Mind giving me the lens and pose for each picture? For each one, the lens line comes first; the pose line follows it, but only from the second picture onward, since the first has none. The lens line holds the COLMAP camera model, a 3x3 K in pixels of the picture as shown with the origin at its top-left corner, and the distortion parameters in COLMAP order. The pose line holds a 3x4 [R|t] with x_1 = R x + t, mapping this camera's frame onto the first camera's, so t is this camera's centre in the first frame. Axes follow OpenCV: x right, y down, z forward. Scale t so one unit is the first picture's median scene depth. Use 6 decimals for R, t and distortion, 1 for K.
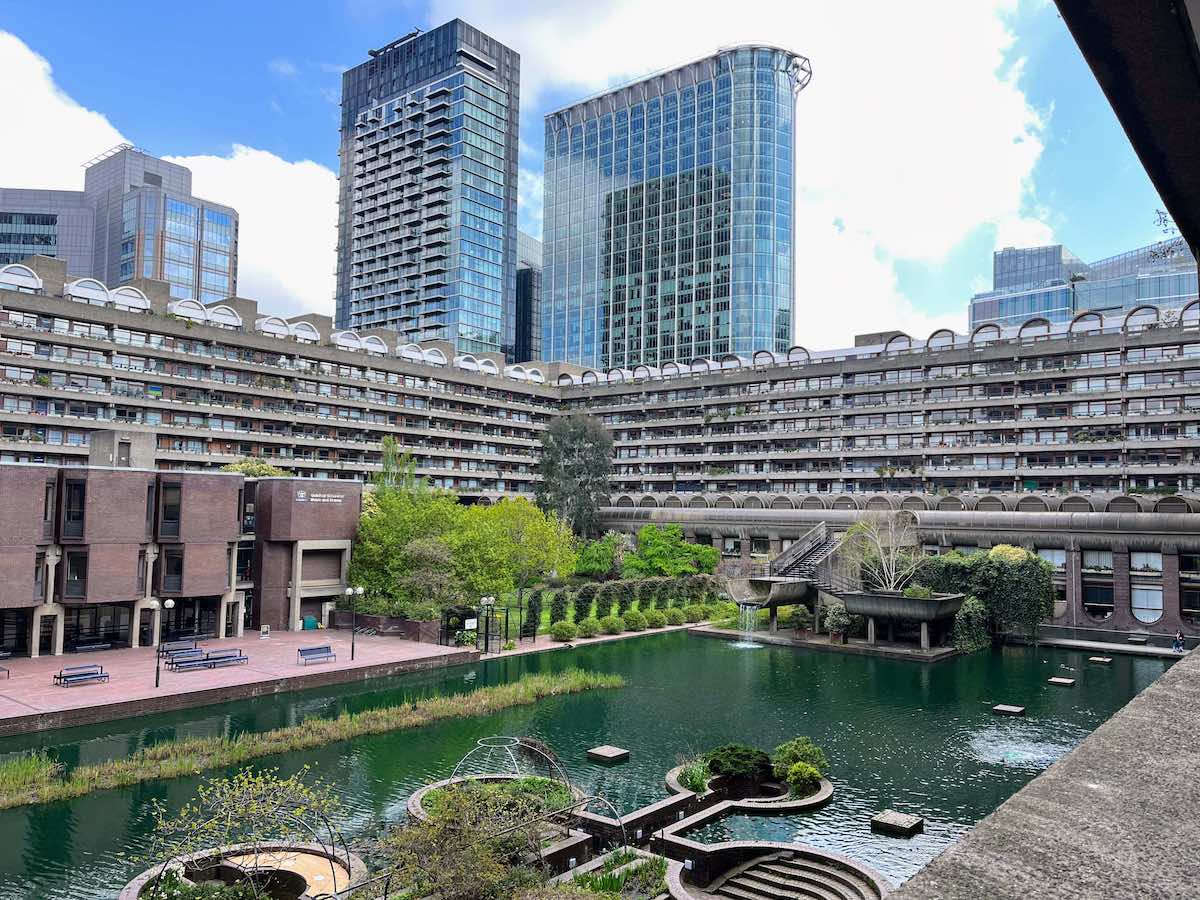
lens RADIAL K [[914.7, 0, 600.0], [0, 914.7, 450.0], [0, 0, 1]] dist [0.046723, -0.007583]
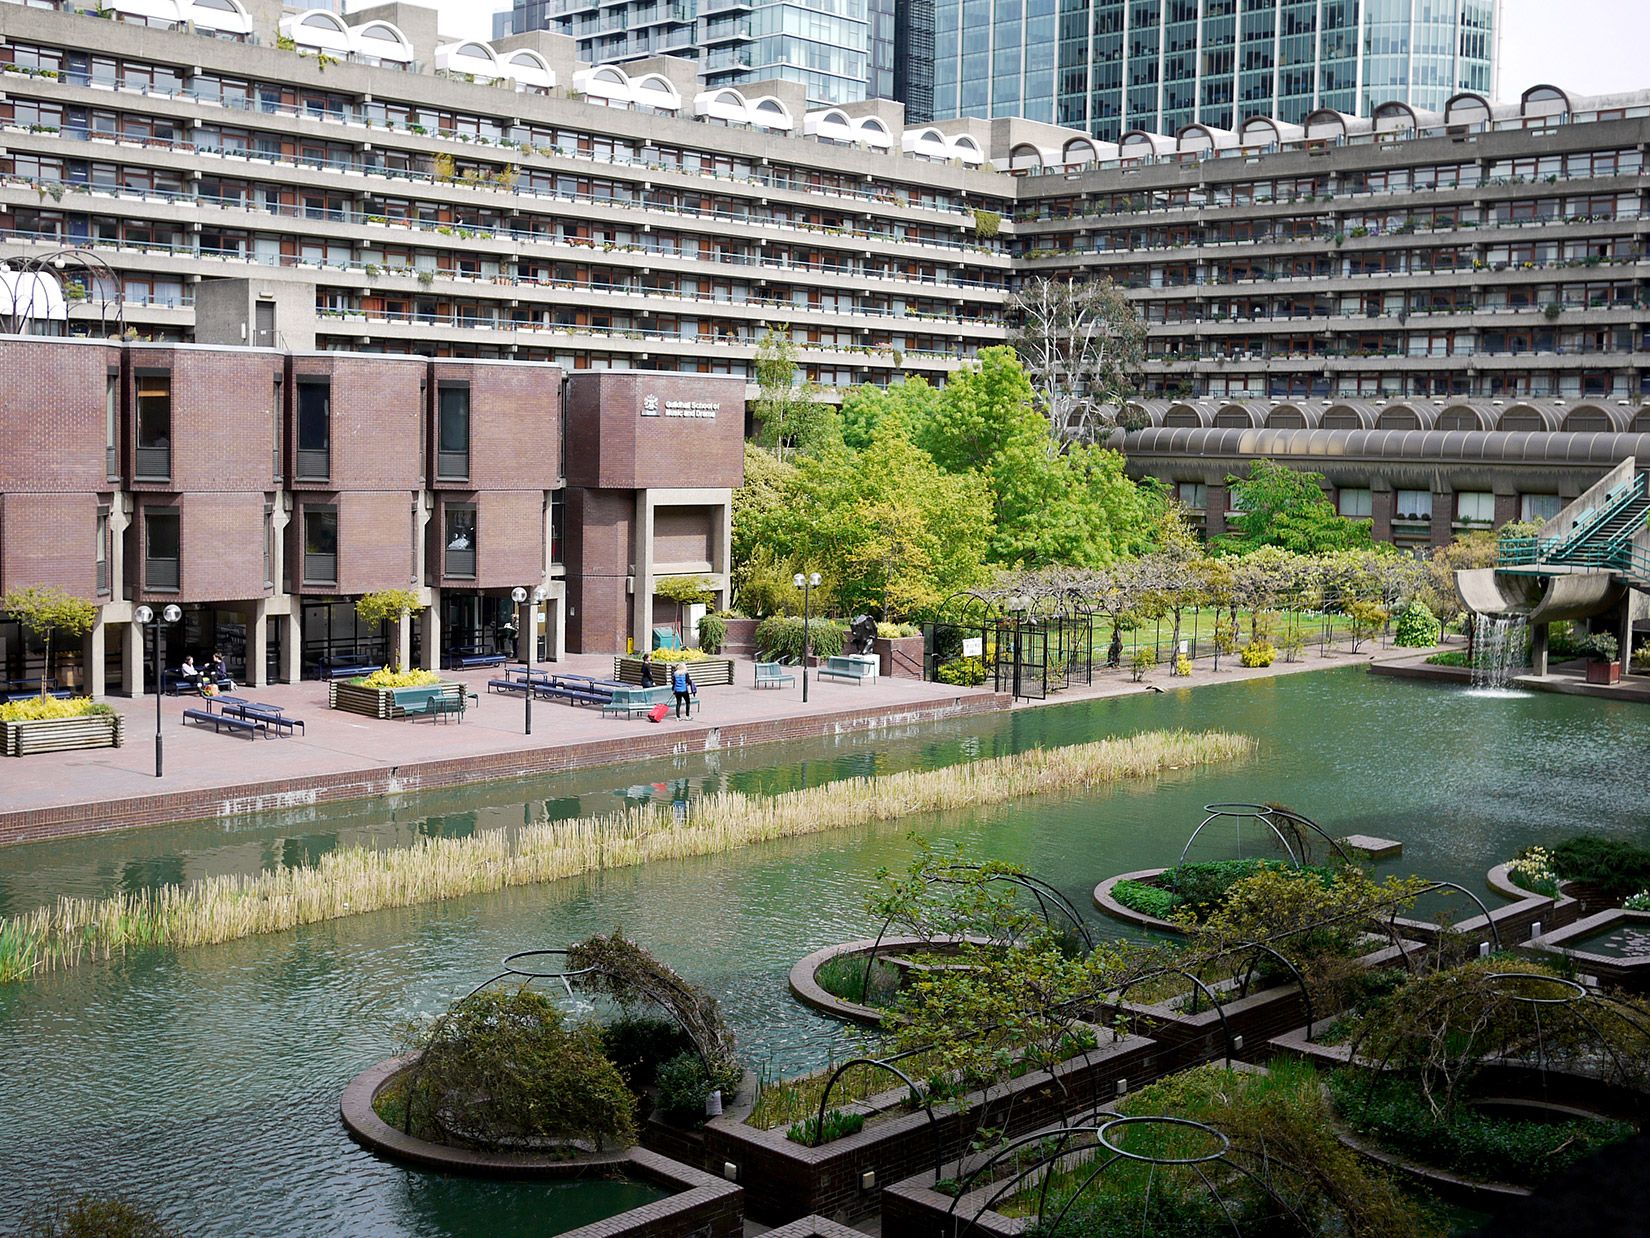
lens RADIAL K [[2011.1, 0, 818.3], [0, 2011.1, 558.3], [0, 0, 1]] dist [-0.026085, 0.036894]
pose [[0.995940, 0.008341, -0.089631, -0.067862], [0.003231, 0.991743, 0.128201, -0.006331], [0.089960, -0.127970, 0.987690, -0.085047]]
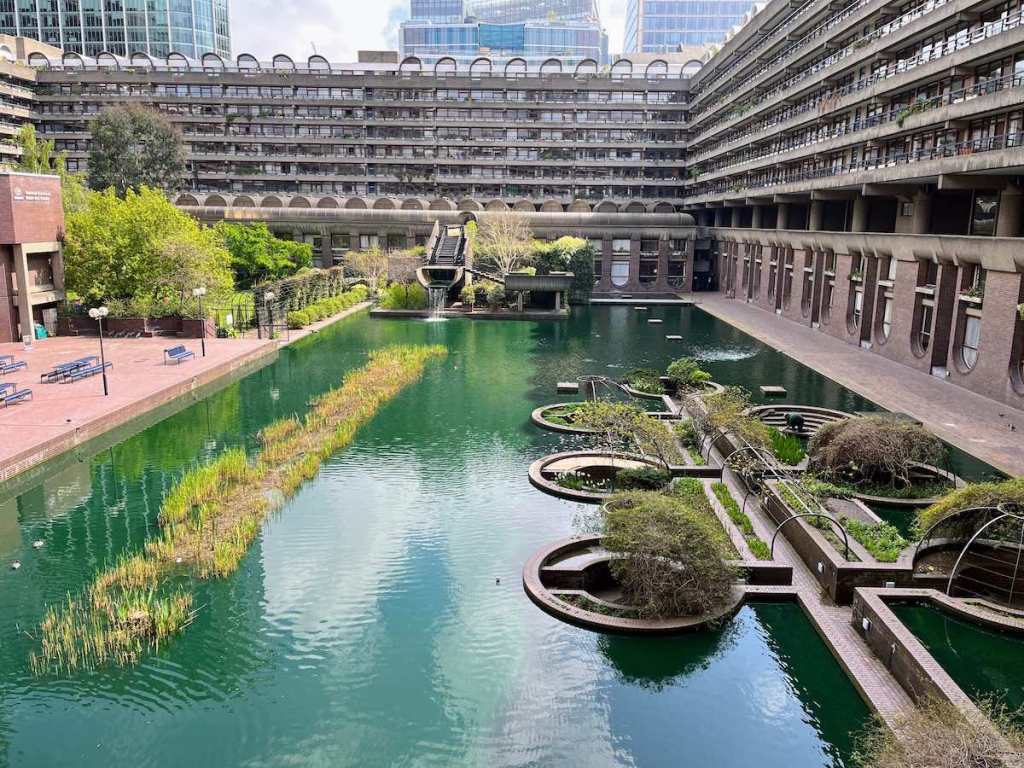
lens RADIAL K [[807.0, 0, 542.3], [0, 807.0, 382.4], [0, 0, 1]] dist [0.042860, -0.052842]
pose [[0.783088, -0.126395, 0.608931, -0.238435], [-0.046094, 0.964641, 0.259506, -0.001106], [-0.620200, -0.231284, 0.749573, 0.023380]]
